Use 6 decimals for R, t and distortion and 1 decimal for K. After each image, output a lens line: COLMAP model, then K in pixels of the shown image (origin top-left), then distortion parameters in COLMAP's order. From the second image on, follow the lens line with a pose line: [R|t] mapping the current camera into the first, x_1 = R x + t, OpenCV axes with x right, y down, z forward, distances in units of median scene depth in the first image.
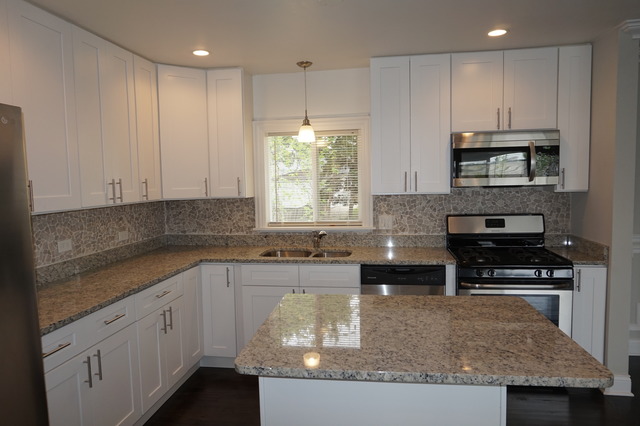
lens RADIAL K [[433.2, 0, 320.0], [0, 433.2, 213.0], [0, 0, 1]] dist [-0.027106, 0.001725]
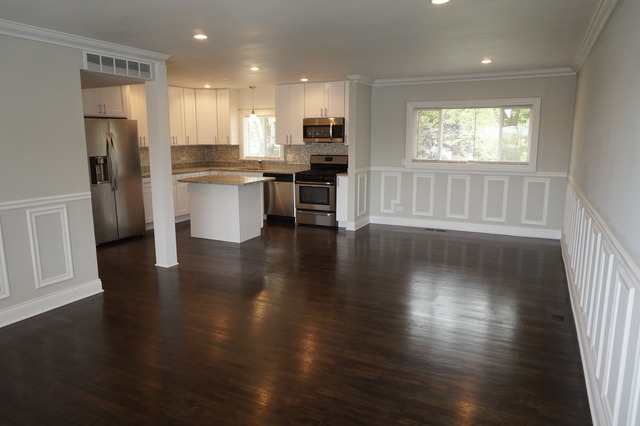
lens RADIAL K [[436.8, 0, 320.0], [0, 436.8, 213.0], [0, 0, 1]] dist [-0.001153, 0.001532]
pose [[0.951607, 0.072896, -0.298547, 1.035130], [-0.042284, 0.993279, 0.107748, 0.057880], [0.304395, -0.089910, 0.948293, -1.148834]]
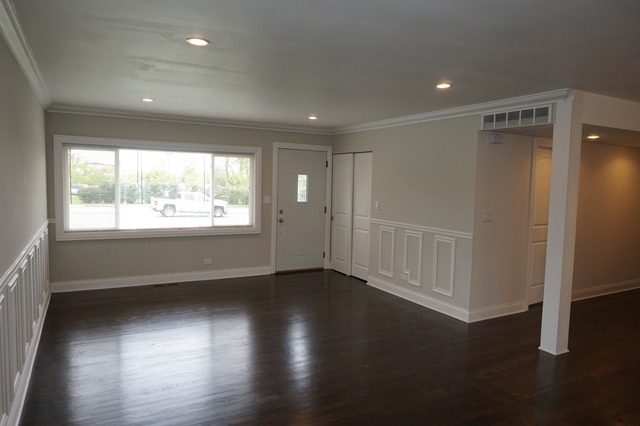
lens RADIAL K [[433.2, 0, 320.0], [0, 433.2, 213.0], [0, 0, 1]] dist [-0.027106, 0.001725]
pose [[-0.790244, 0.052629, -0.610528, 1.295110], [-0.048655, 0.987771, 0.148126, -0.088915], [0.610858, 0.146761, -0.778019, 0.571384]]
